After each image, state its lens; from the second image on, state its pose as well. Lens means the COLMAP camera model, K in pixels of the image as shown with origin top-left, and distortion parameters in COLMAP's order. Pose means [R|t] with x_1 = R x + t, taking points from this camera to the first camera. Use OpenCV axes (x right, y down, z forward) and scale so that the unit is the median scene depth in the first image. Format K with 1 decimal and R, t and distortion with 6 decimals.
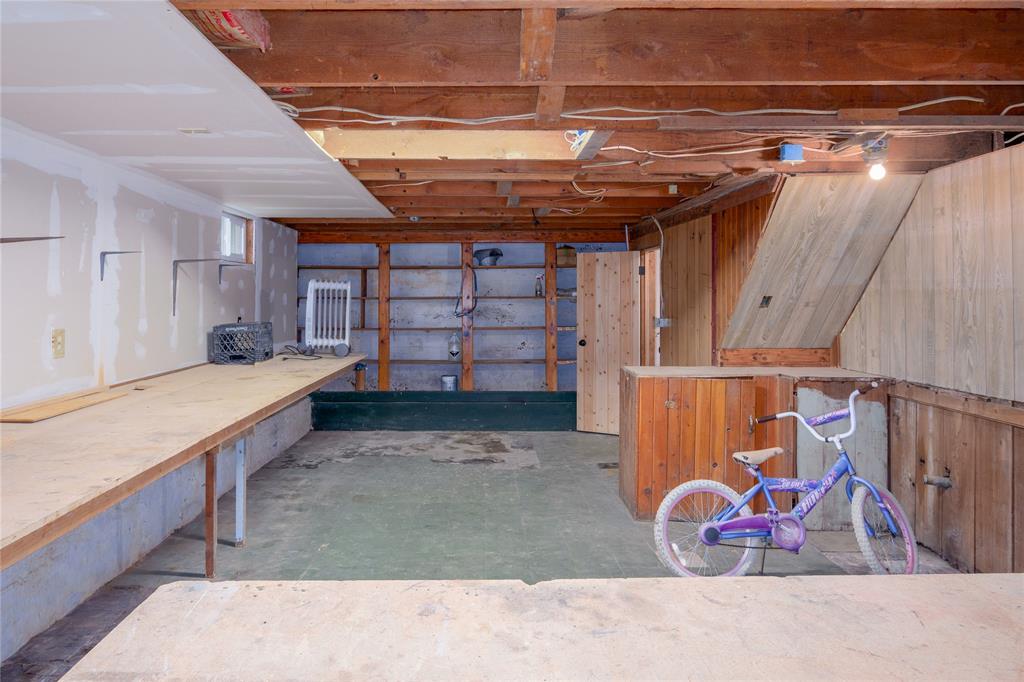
lens RADIAL K [[673.6, 0, 510.9], [0, 673.6, 338.2], [0, 0, 1]] dist [0.001033, -0.001664]
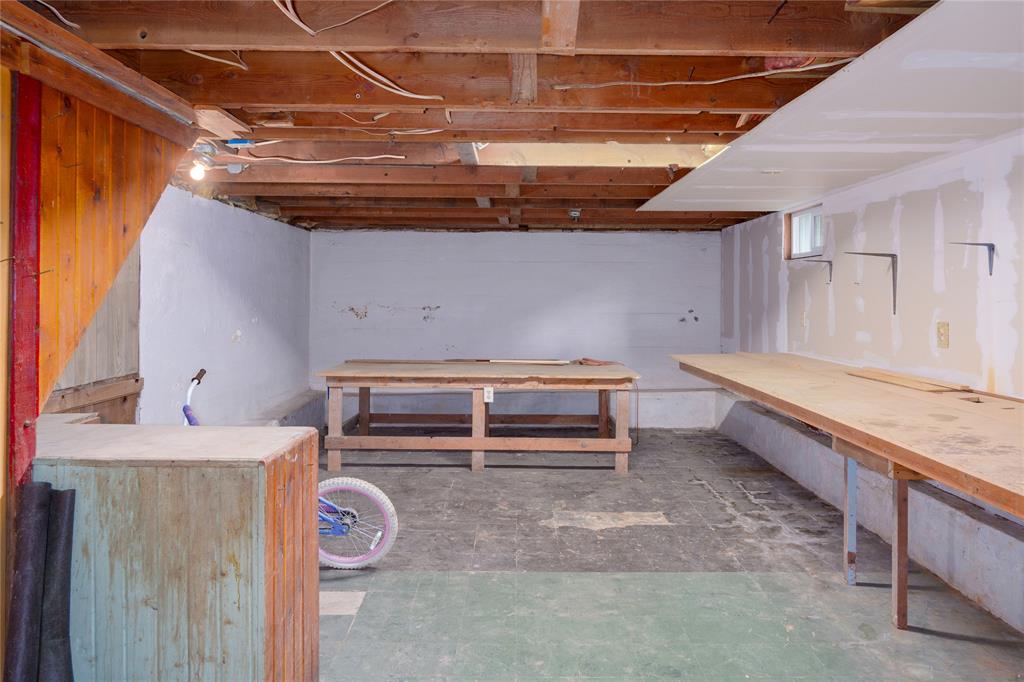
lens RADIAL K [[673.6, 0, 513.8], [0, 673.6, 341.7], [0, 0, 1]] dist [0.001033, -0.001664]
pose [[-0.999114, -0.006972, 0.041516, -0.002476], [-0.001644, 0.991901, 0.126999, -0.107742], [-0.042066, 0.126818, -0.991034, 1.882946]]
